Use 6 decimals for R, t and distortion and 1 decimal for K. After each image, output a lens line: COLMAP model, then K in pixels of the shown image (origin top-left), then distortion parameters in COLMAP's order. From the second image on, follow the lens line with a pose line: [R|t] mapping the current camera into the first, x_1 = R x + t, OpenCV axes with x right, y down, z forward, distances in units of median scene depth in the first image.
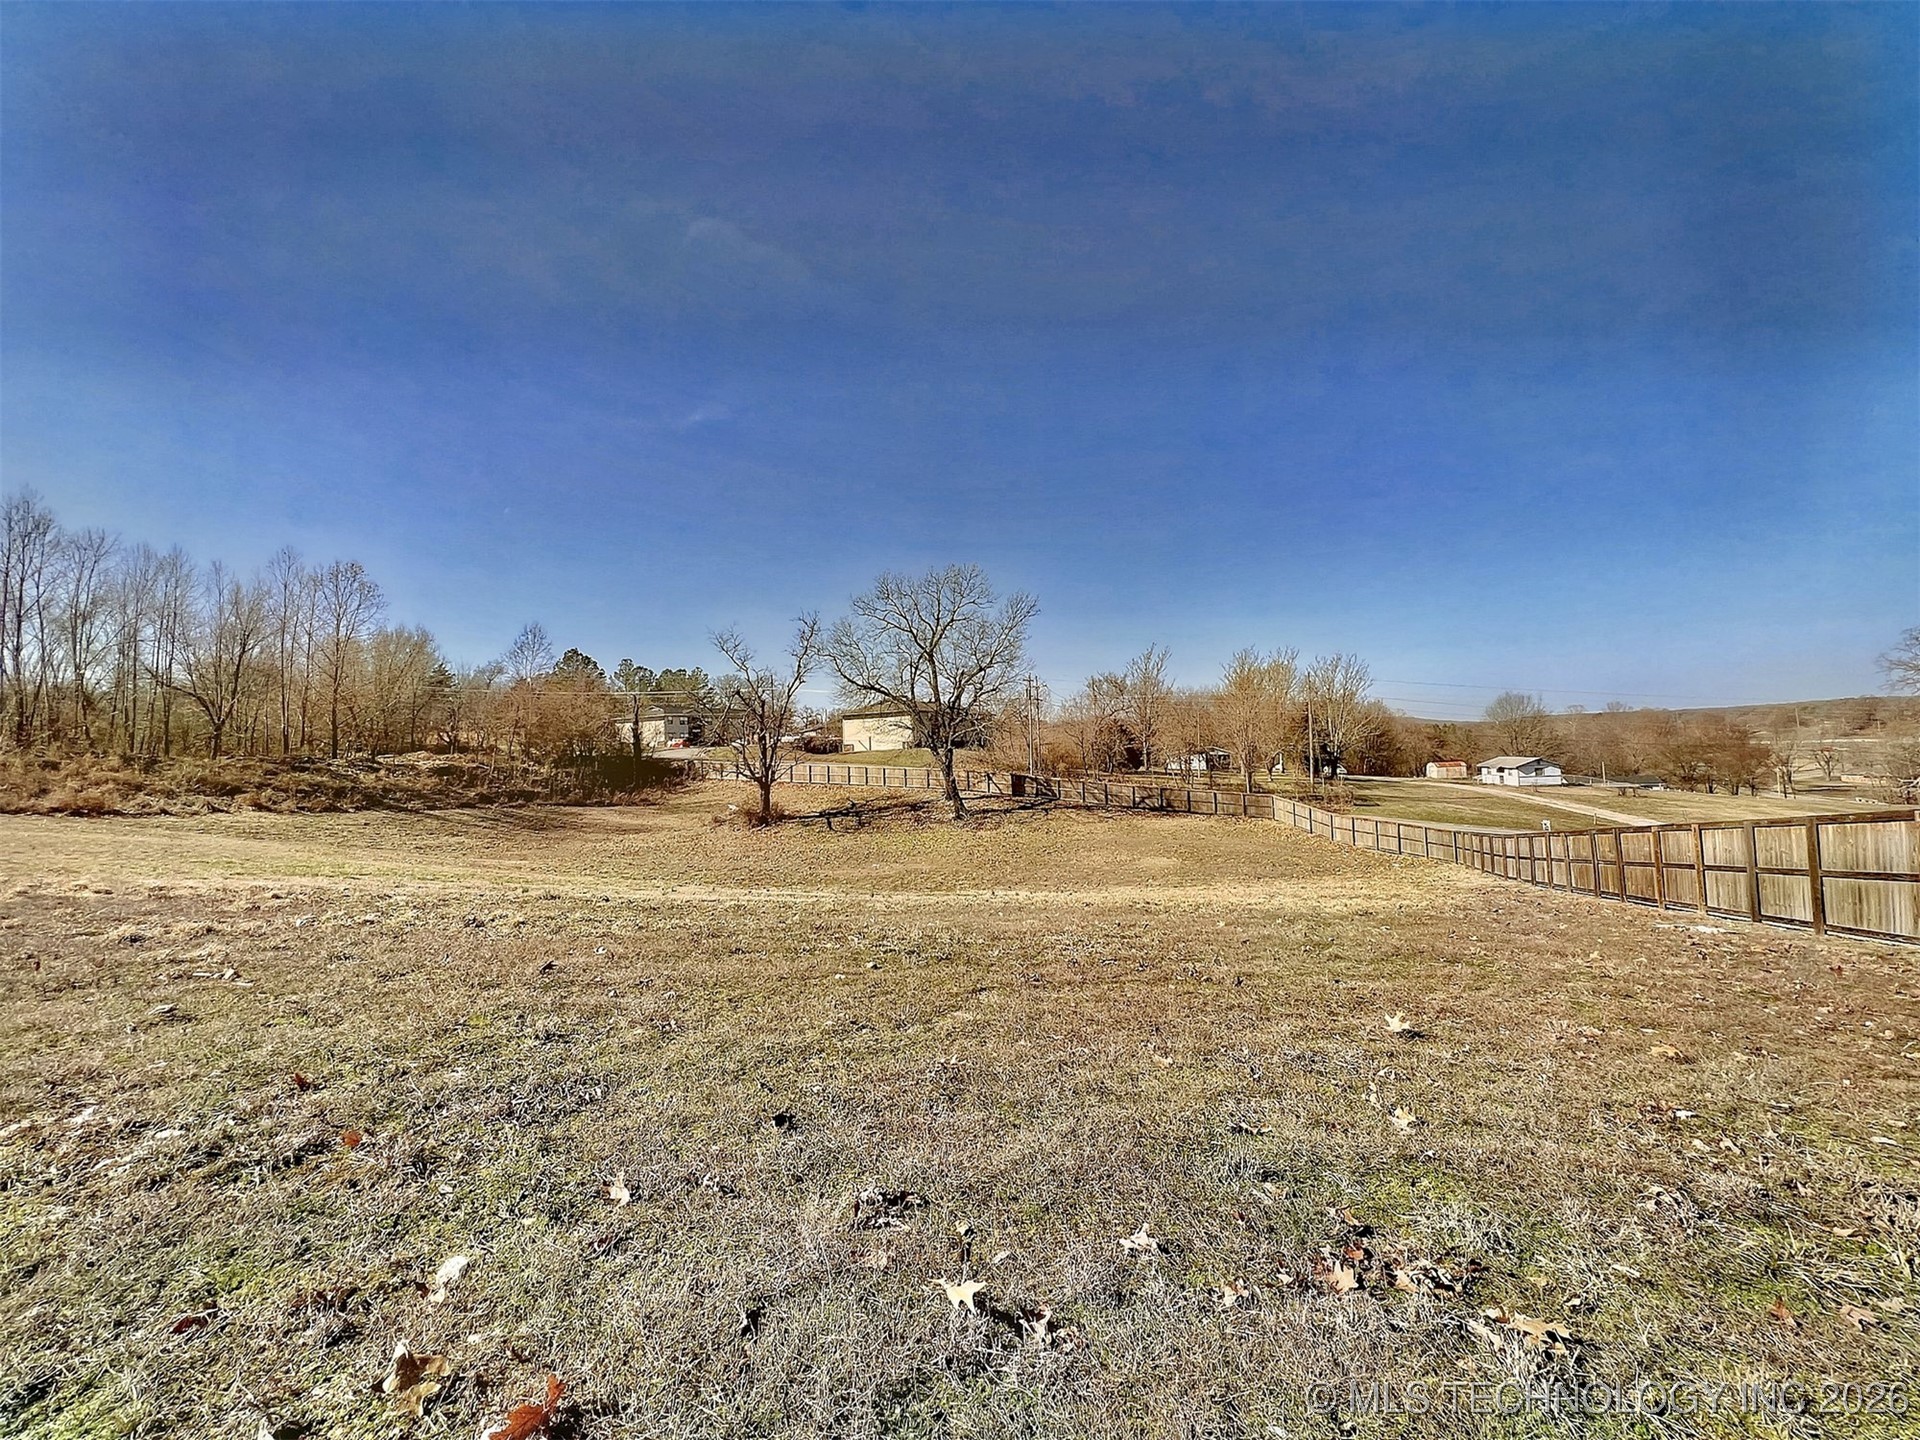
lens RADIAL K [[763.2, 0, 956.9], [0, 763.2, 713.1], [0, 0, 1]] dist [-0.003526, -0.000131]
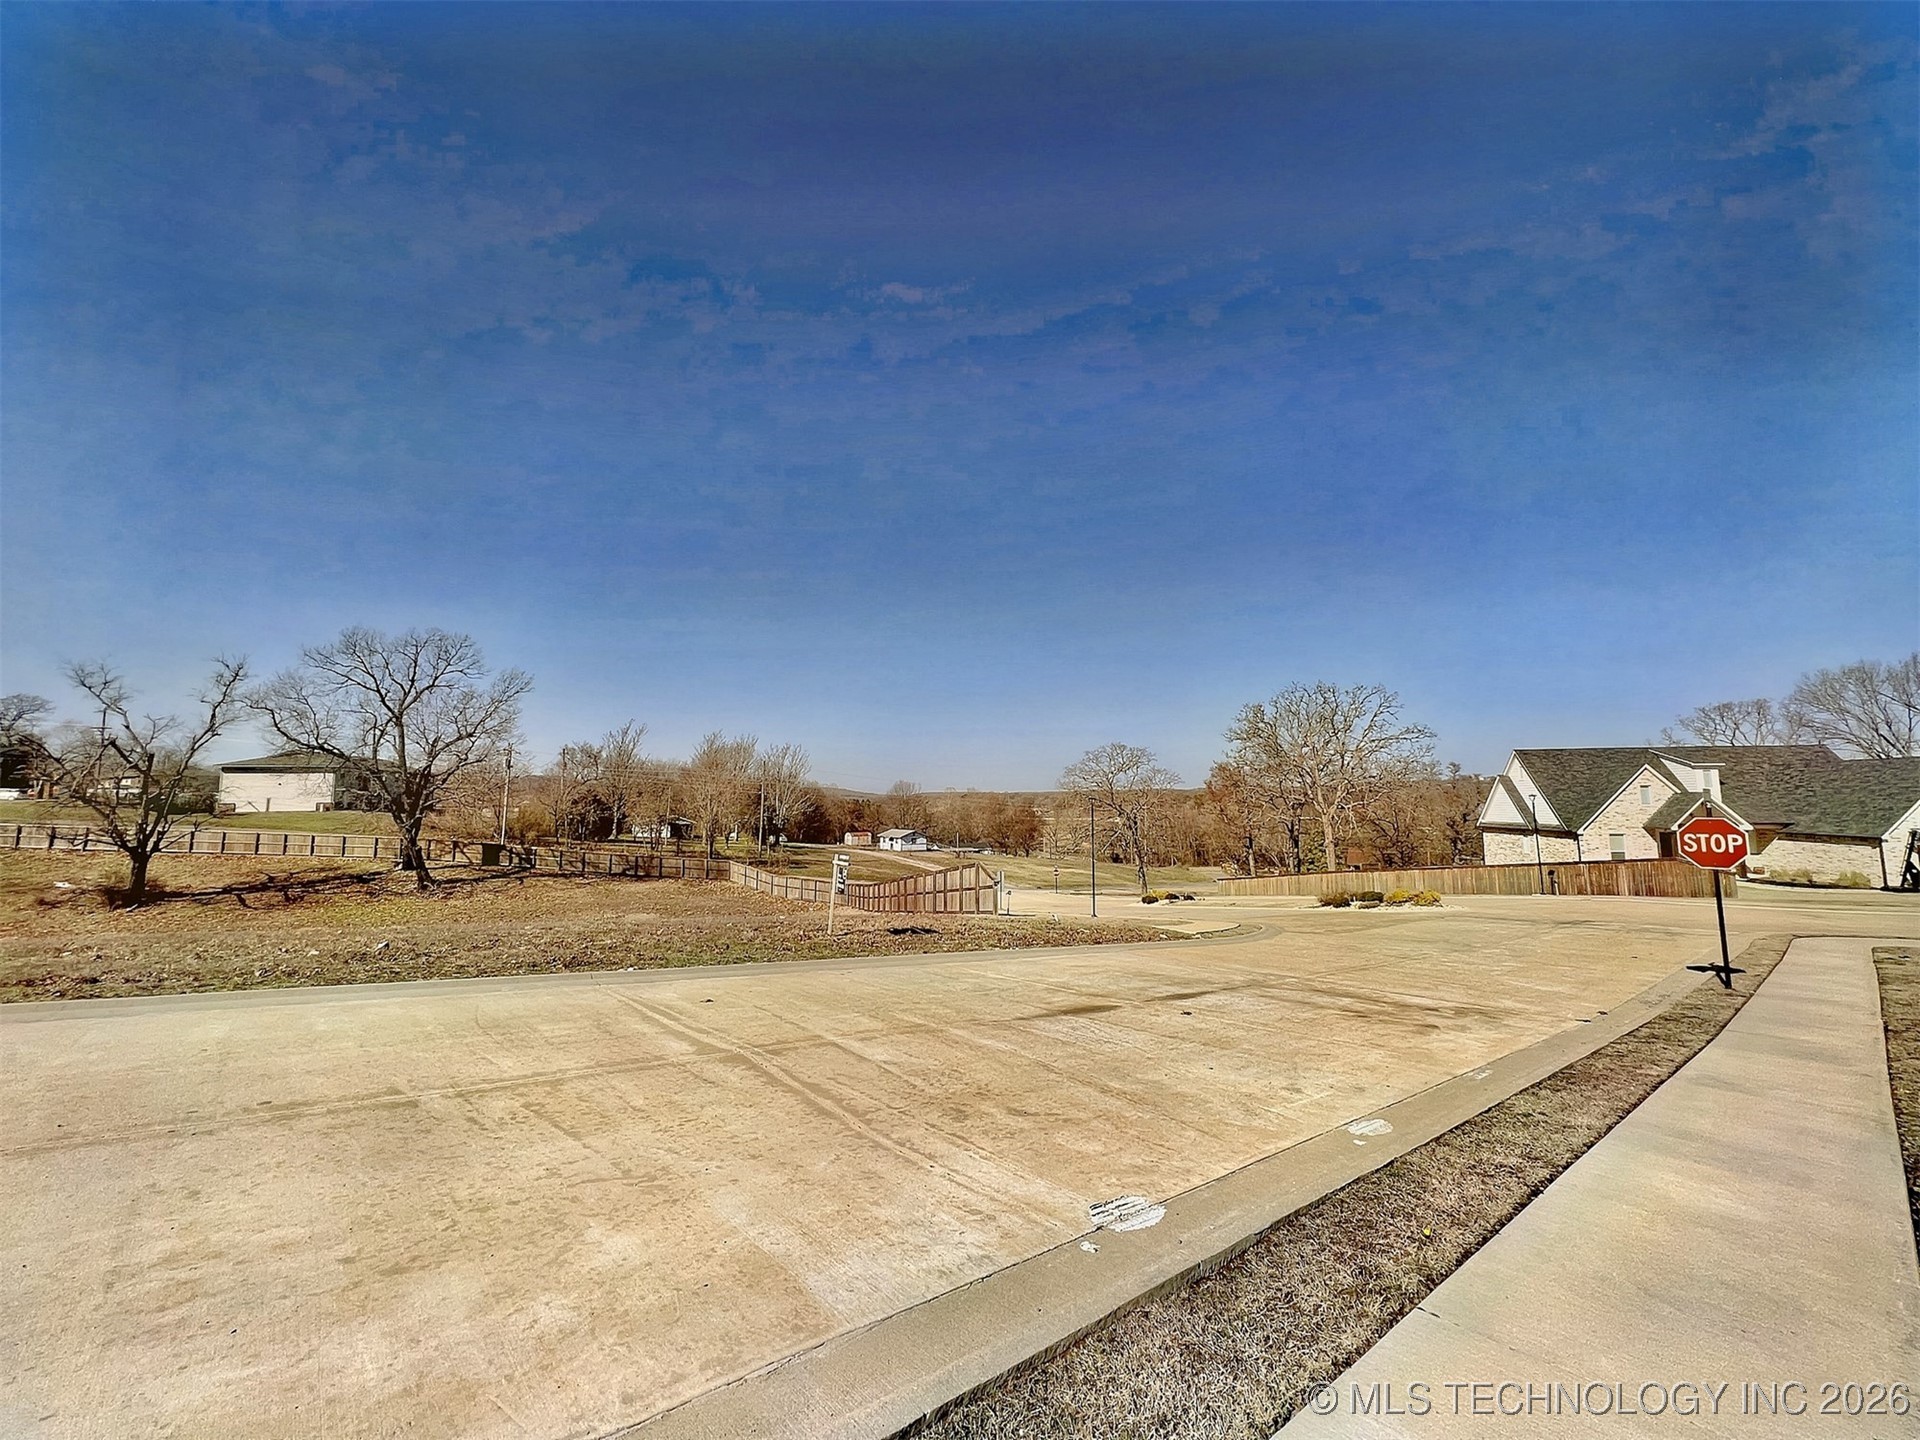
lens RADIAL K [[763.2, 0, 961.1], [0, 763.2, 715.3], [0, 0, 1]] dist [-0.003526, -0.000131]
pose [[0.770666, 0.105879, 0.628381, -0.092382], [-0.055401, 0.993499, -0.099454, -0.023012], [-0.634826, 0.041833, 0.771522, -0.188770]]
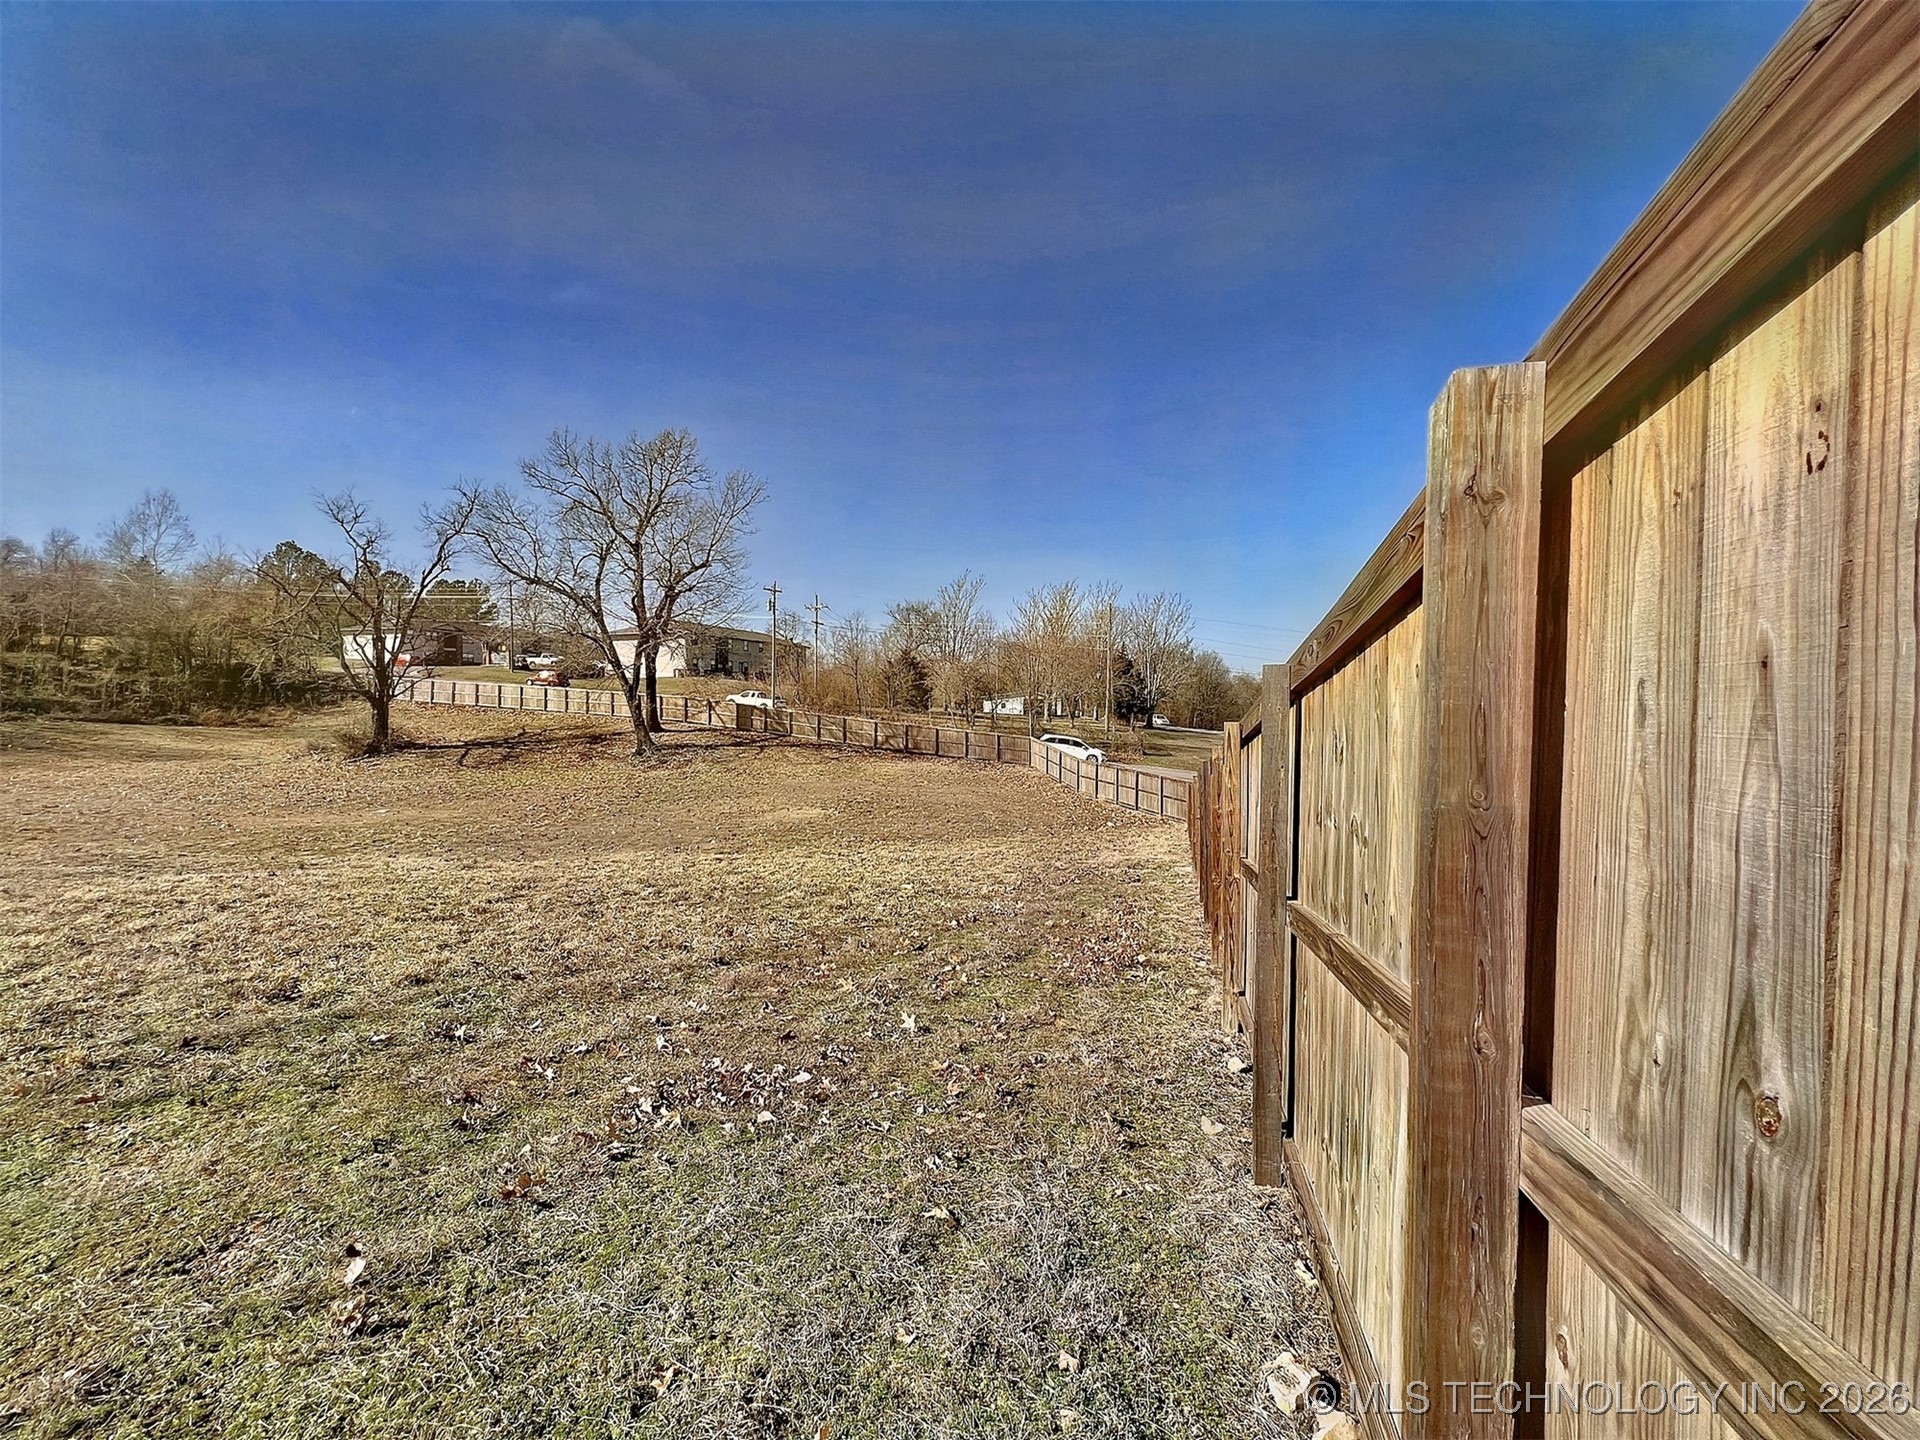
lens RADIAL K [[763.2, 0, 956.0], [0, 763.2, 710.9], [0, 0, 1]] dist [-0.003526, -0.000131]
pose [[0.989649, 0.037534, 0.138512, 0.189813], [-0.046018, 0.997222, 0.058565, 0.030150], [-0.135929, -0.064333, 0.988628, 0.168931]]
